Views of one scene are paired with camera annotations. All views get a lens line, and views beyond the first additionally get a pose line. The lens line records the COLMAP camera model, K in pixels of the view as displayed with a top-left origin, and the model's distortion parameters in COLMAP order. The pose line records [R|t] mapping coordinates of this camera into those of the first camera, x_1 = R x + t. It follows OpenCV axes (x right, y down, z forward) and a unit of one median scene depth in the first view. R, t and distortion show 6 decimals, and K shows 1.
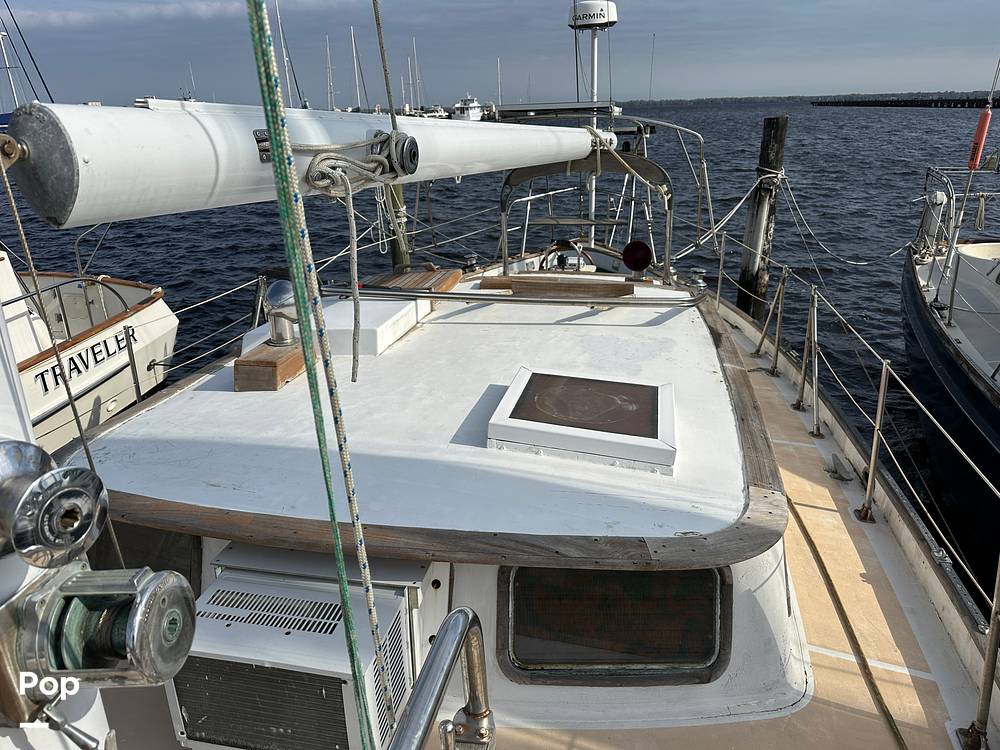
lens RADIAL K [[768.6, 0, 473.4], [0, 768.6, 341.2], [0, 0, 1]] dist [0.102287, -0.165596]
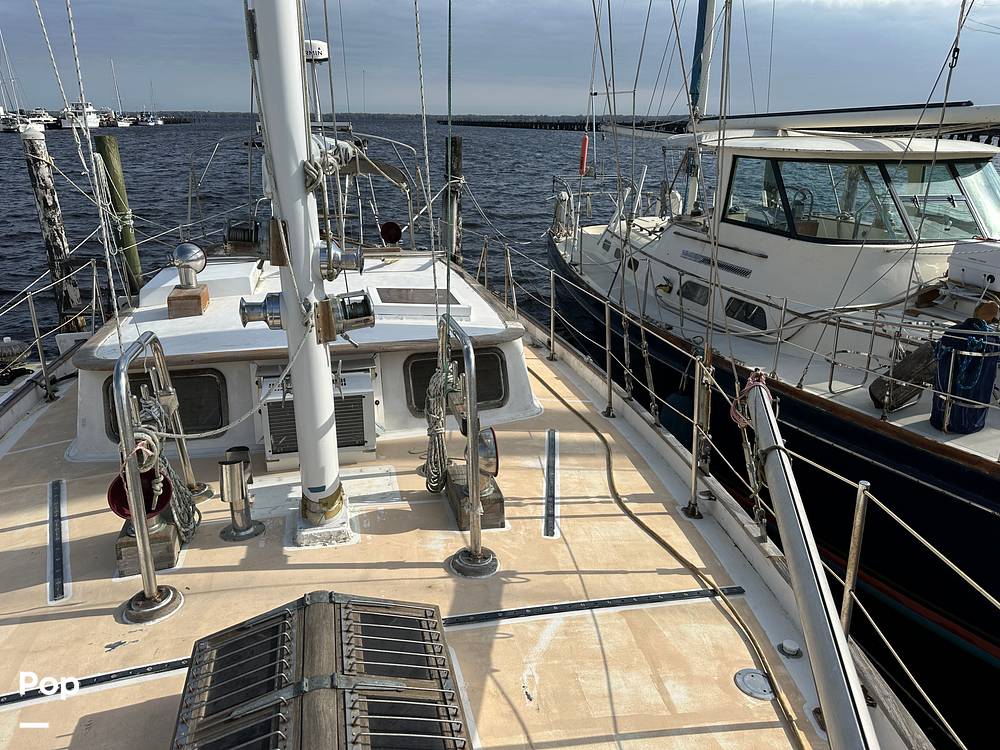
lens RADIAL K [[733.4, 0, 503.2], [0, 733.4, 364.6], [0, 0, 1]] dist [0.184196, -0.331821]
pose [[0.898727, -0.114586, 0.423273, -0.207194], [0.105745, 0.993401, 0.044402, 0.091160], [-0.425568, 0.004853, 0.904914, -0.319318]]
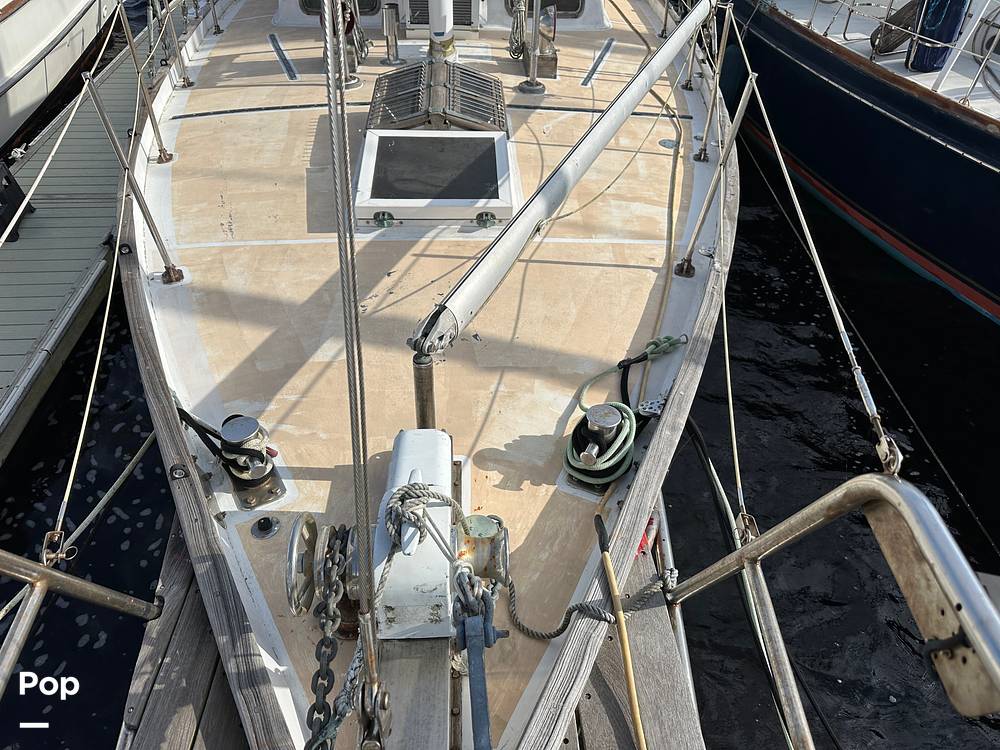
lens RADIAL K [[736.8, 0, 510.5], [0, 736.8, 376.8], [0, 0, 1]] dist [0.185068, -0.328163]
pose [[0.960948, -0.133059, 0.242641, -0.294761], [0.023787, 0.913286, 0.406623, 0.200197], [-0.275706, -0.384972, 0.880785, -0.711415]]
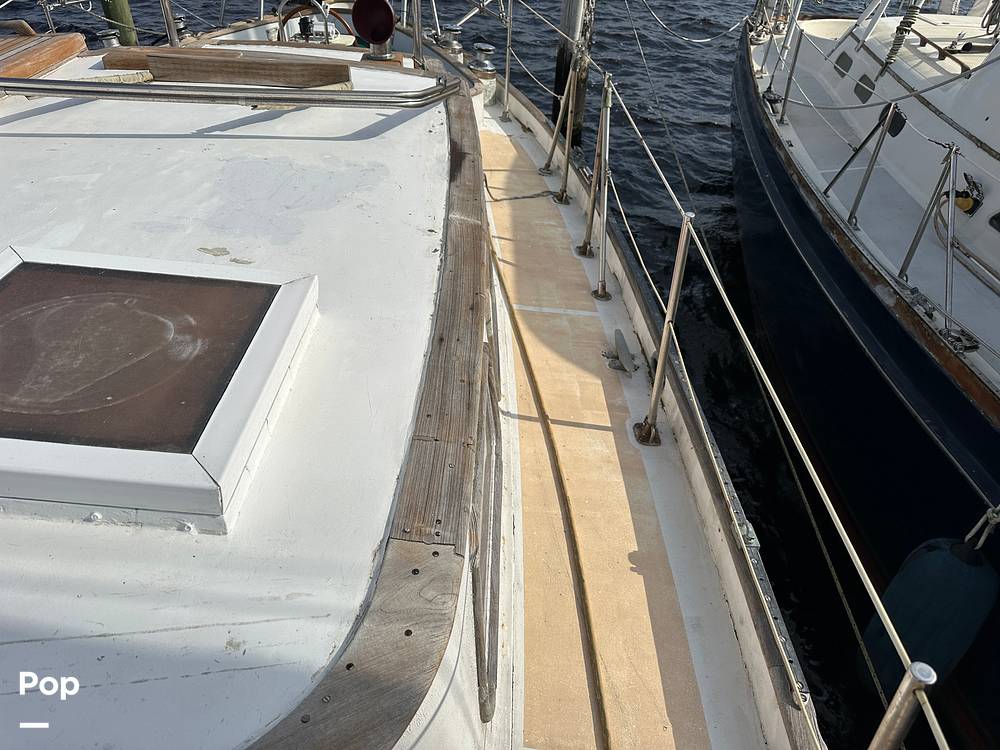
lens RADIAL K [[768.6, 0, 473.4], [0, 768.6, 341.2], [0, 0, 1]] dist [0.102287, -0.165596]
pose [[0.981041, -0.051537, 0.186822, 0.148733], [-0.000782, 0.962933, 0.269739, -0.024406], [-0.193798, -0.264771, 0.944637, 0.267107]]
